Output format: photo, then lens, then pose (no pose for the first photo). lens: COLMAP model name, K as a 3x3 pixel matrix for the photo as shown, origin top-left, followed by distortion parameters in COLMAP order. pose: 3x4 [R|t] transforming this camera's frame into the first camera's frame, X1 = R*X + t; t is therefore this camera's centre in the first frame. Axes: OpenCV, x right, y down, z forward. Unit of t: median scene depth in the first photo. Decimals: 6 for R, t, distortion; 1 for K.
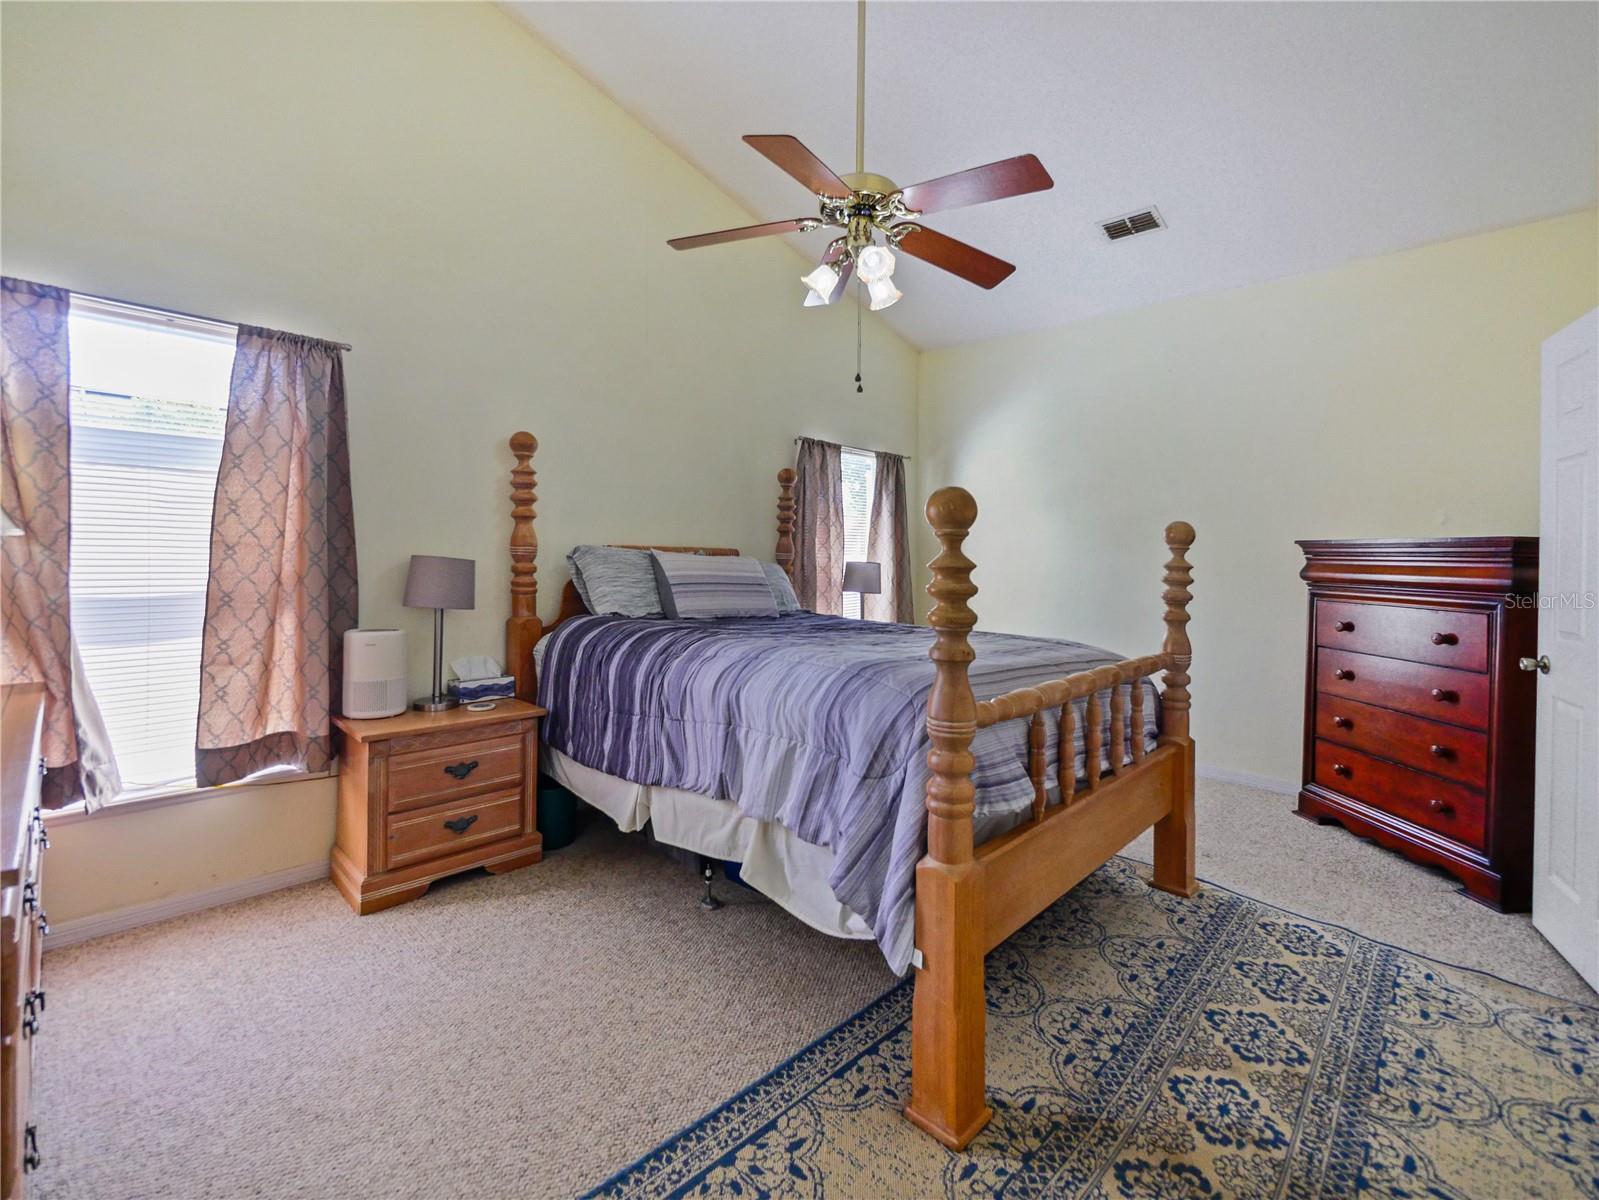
lens RADIAL K [[695.9, 0, 772.3], [0, 695.9, 545.9], [0, 0, 1]] dist [-0.000330, -0.000974]
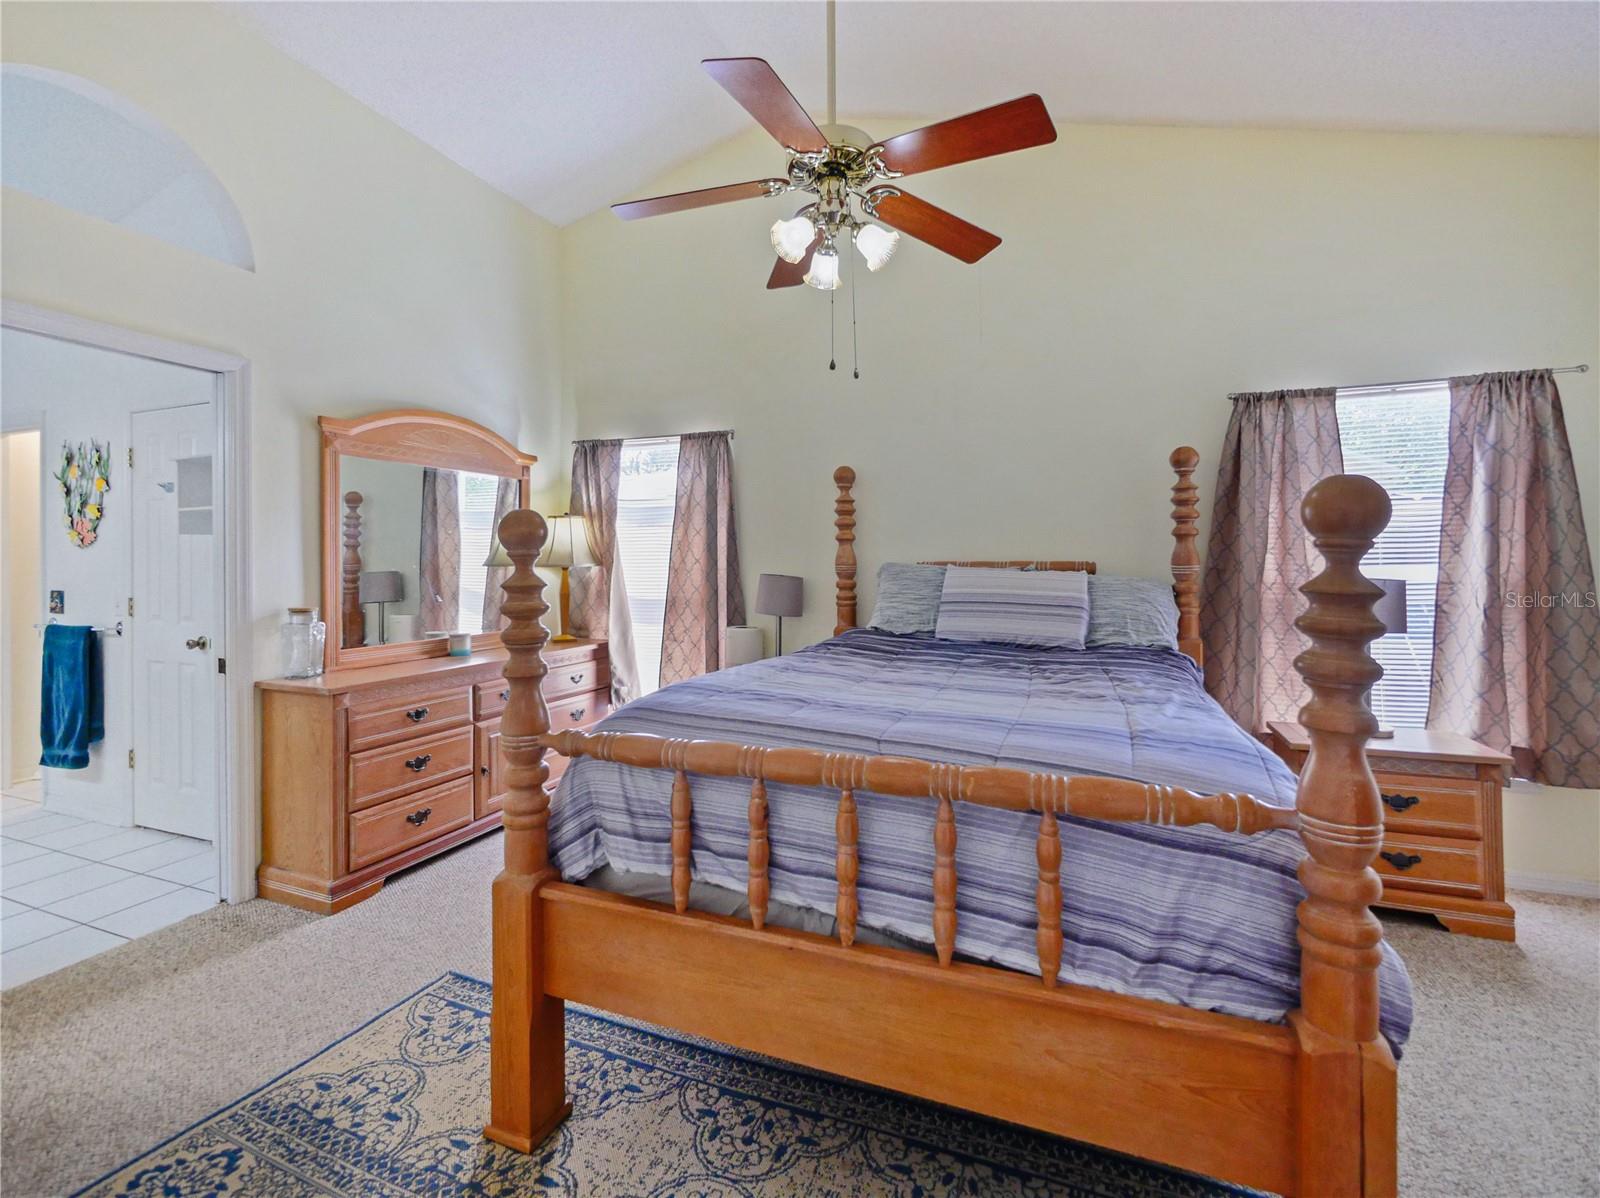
lens RADIAL K [[696.3, 0, 807.1], [0, 696.3, 553.9], [0, 0, 1]] dist [-0.000330, -0.000974]
pose [[0.410987, -0.033172, -0.911037, 0.826429], [0.022923, 0.999398, -0.026049, 0.013026], [0.911353, -0.010178, 0.411500, 0.575206]]
